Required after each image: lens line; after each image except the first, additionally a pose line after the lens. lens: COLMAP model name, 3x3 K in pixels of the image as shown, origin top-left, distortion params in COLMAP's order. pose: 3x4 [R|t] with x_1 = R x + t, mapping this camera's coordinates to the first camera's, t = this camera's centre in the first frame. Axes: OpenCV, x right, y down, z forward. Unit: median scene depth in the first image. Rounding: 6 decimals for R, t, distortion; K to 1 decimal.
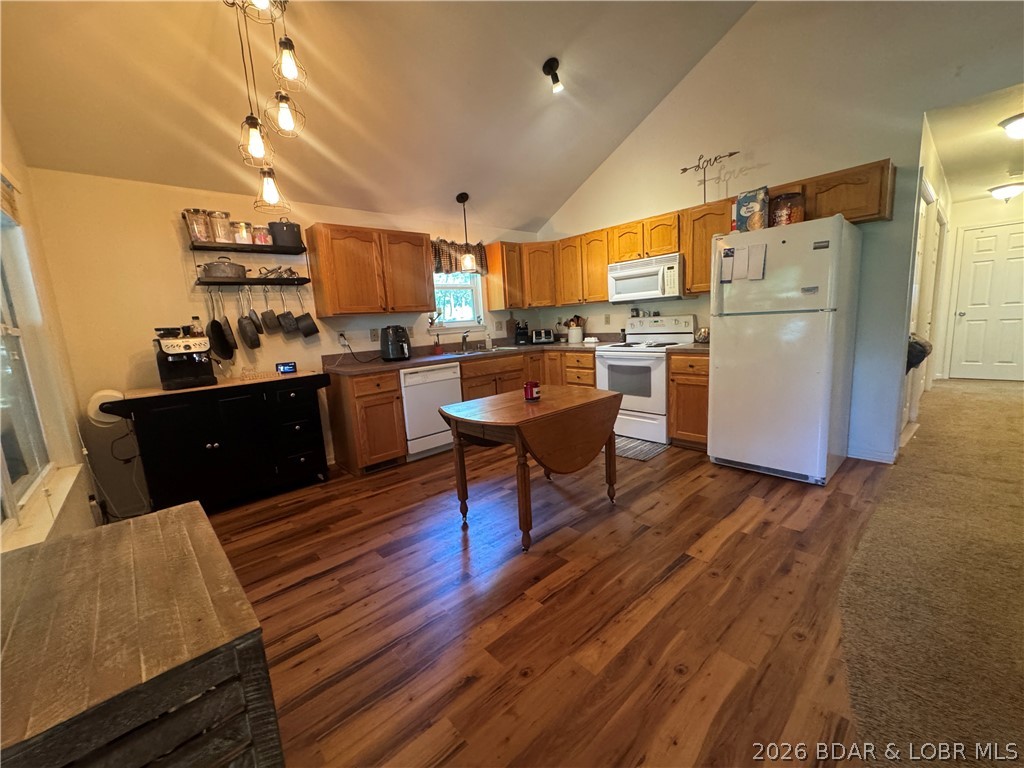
lens RADIAL K [[407.1, 0, 511.4], [0, 407.1, 383.8], [0, 0, 1]] dist [0.000772, -0.000238]
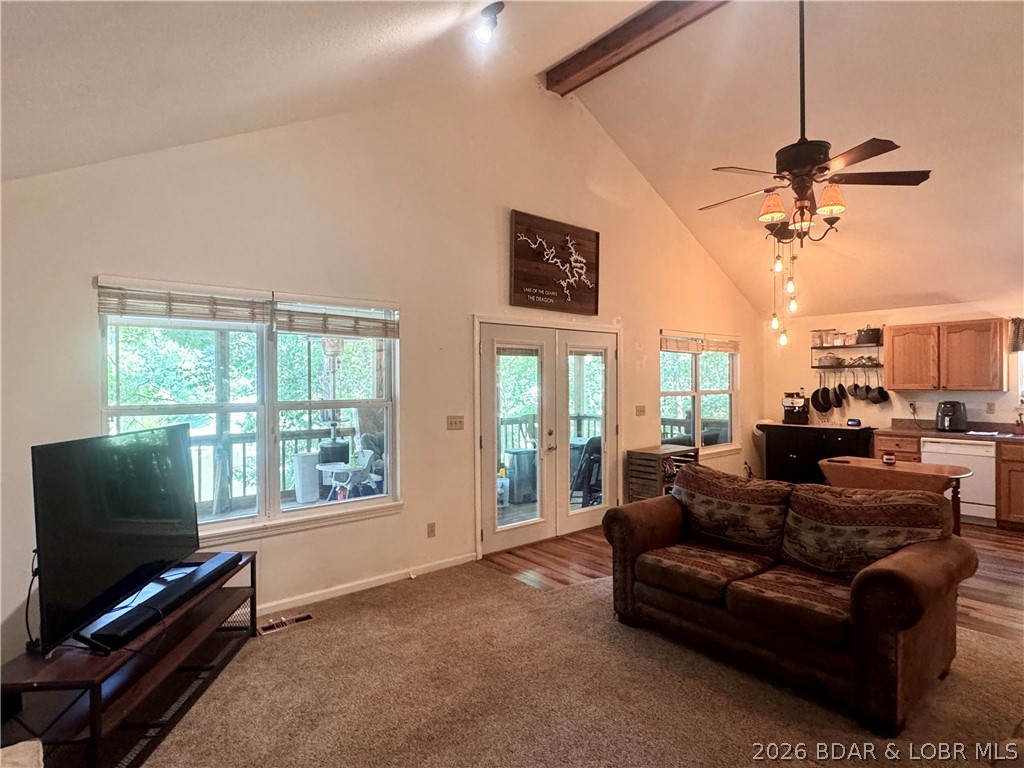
lens RADIAL K [[540.2, 0, 513.5], [0, 540.2, 383.8], [0, 0, 1]] dist [-0.006006, 0.009604]
pose [[-0.026480, 0.067772, -0.997349, 1.691658], [-0.144185, 0.987008, 0.070897, -0.161914], [0.989196, 0.145680, -0.016364, -0.271790]]
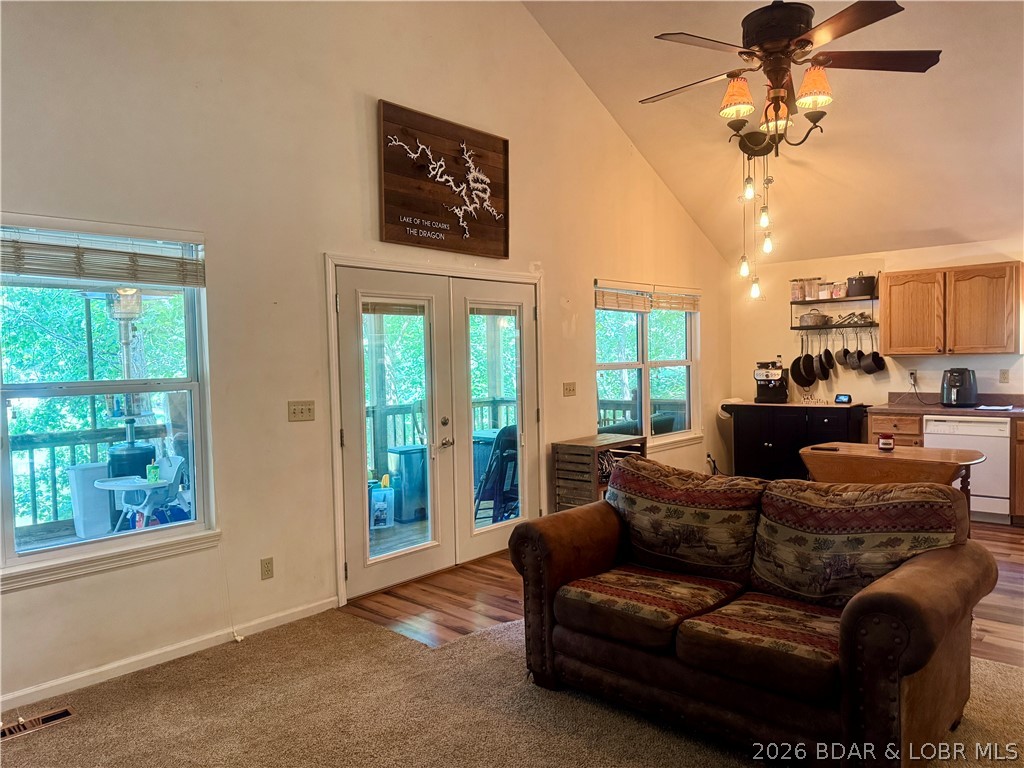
lens RADIAL K [[722.8, 0, 503.4], [0, 722.8, 386.4], [0, 0, 1]] dist [0.049894, -0.047833]
pose [[0.102118, 0.103624, -0.989360, 1.632563], [-0.133498, 0.986991, 0.089597, -0.151367], [0.985774, 0.122928, 0.114624, -0.235643]]
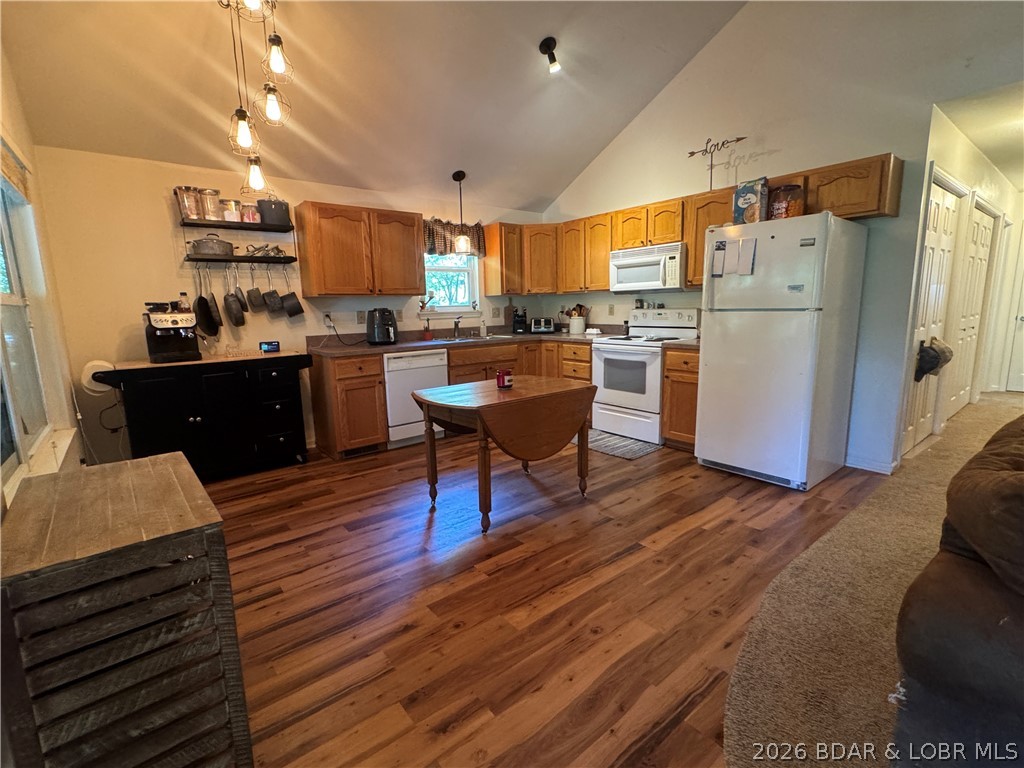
lens RADIAL K [[471.6, 0, 510.9], [0, 471.6, 385.0], [0, 0, 1]] dist [-0.000178, 0.000712]
pose [[0.997908, 0.044790, -0.046628, 0.106617], [-0.044195, 0.998929, 0.013718, 0.013863], [0.047192, -0.011629, 0.998818, -0.141720]]
